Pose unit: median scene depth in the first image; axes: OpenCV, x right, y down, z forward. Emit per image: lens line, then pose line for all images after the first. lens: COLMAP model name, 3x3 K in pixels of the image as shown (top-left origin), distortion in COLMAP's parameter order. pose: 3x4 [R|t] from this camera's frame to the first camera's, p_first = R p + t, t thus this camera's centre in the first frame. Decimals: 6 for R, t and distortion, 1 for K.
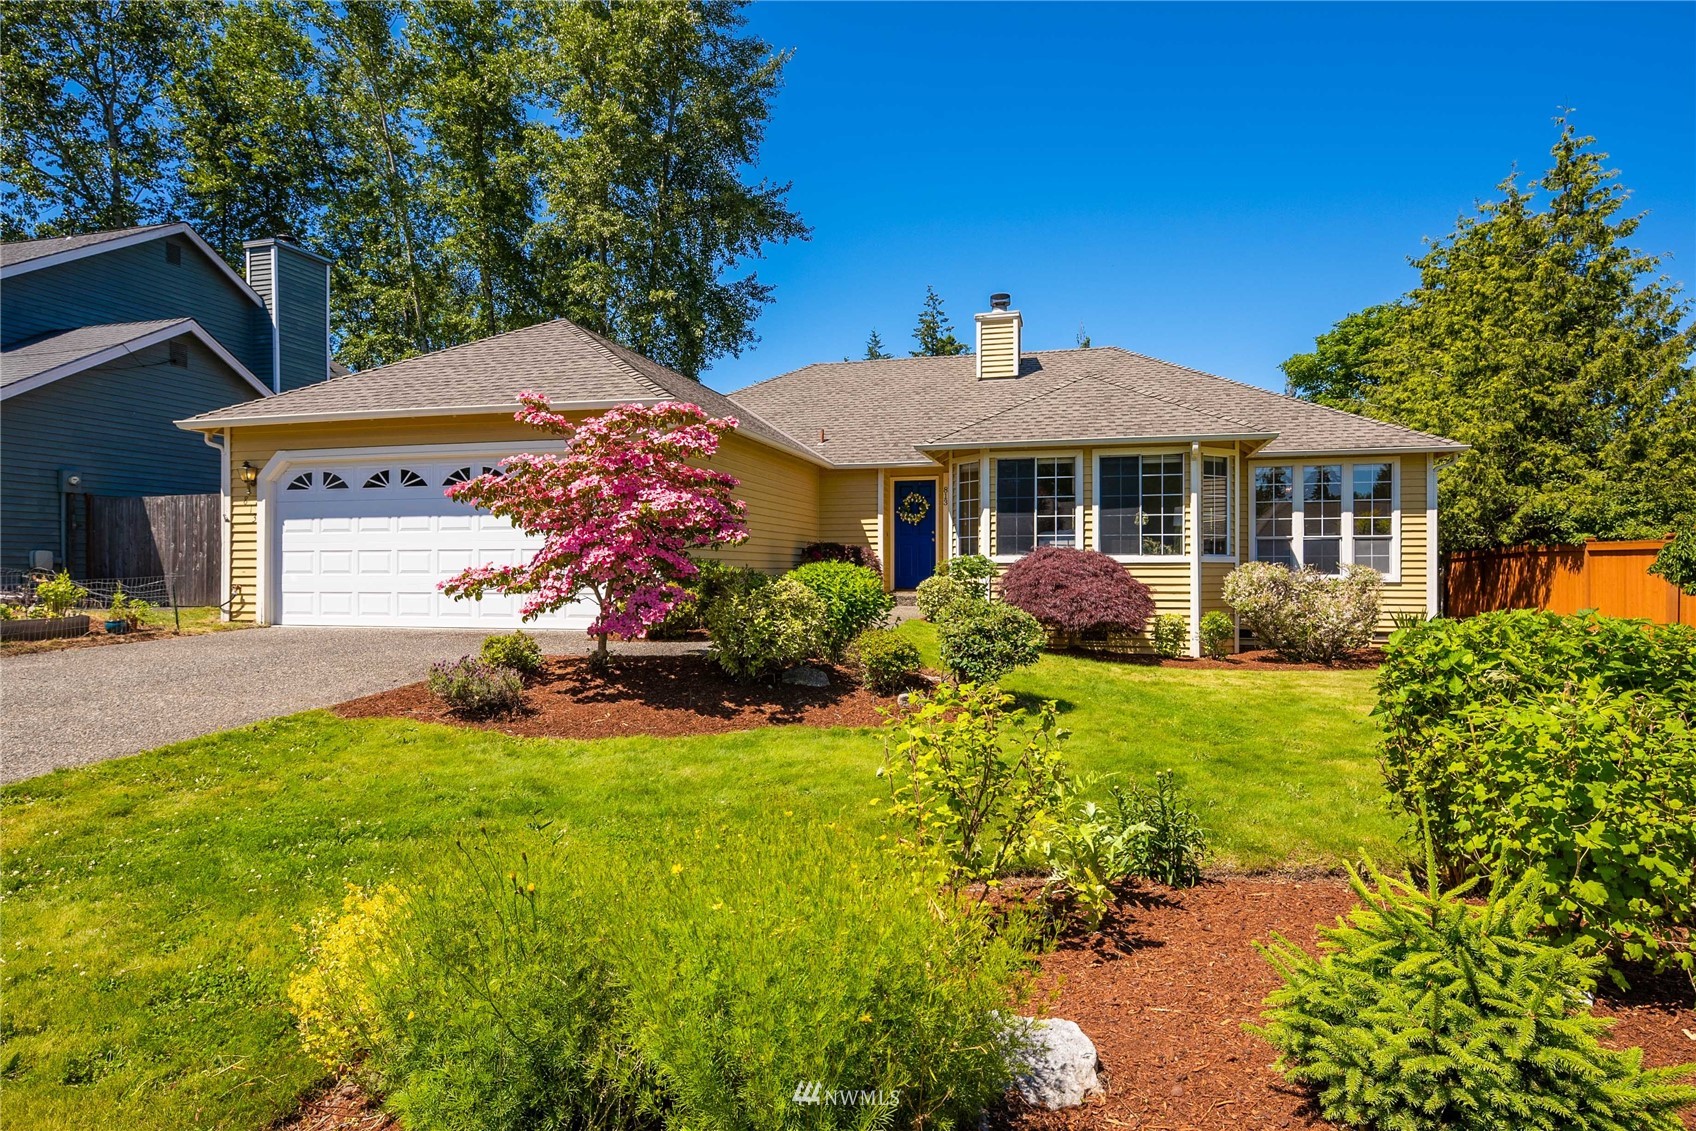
lens RADIAL K [[974.2, 0, 843.8], [0, 974.2, 575.2], [0, 0, 1]] dist [0.002389, -0.000576]
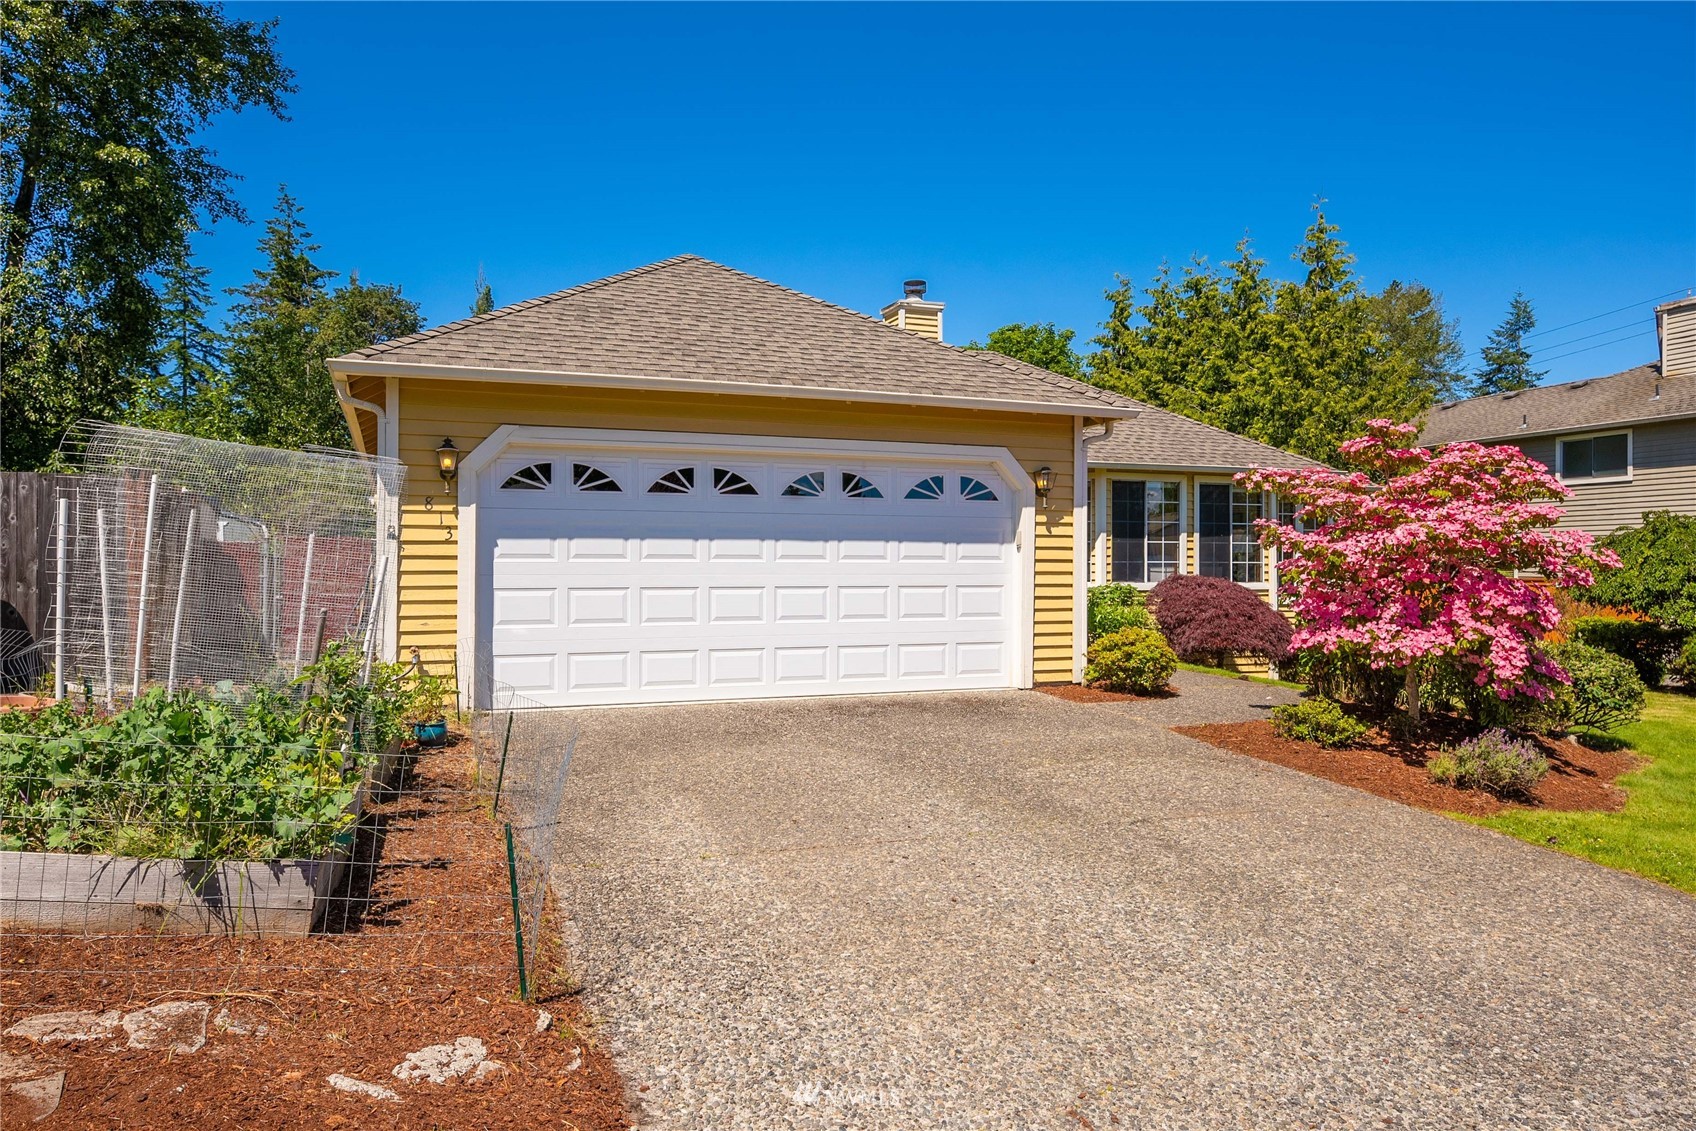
lens RADIAL K [[1193.6, 0, 848.0], [0, 1193.6, 565.5], [0, 0, 1]] dist [-0.004026, -0.000929]
pose [[0.799437, 0.002949, 0.600742, -0.735222], [0.001841, 0.999971, -0.007360, -0.028748], [-0.600746, 0.006990, 0.799409, 0.233577]]
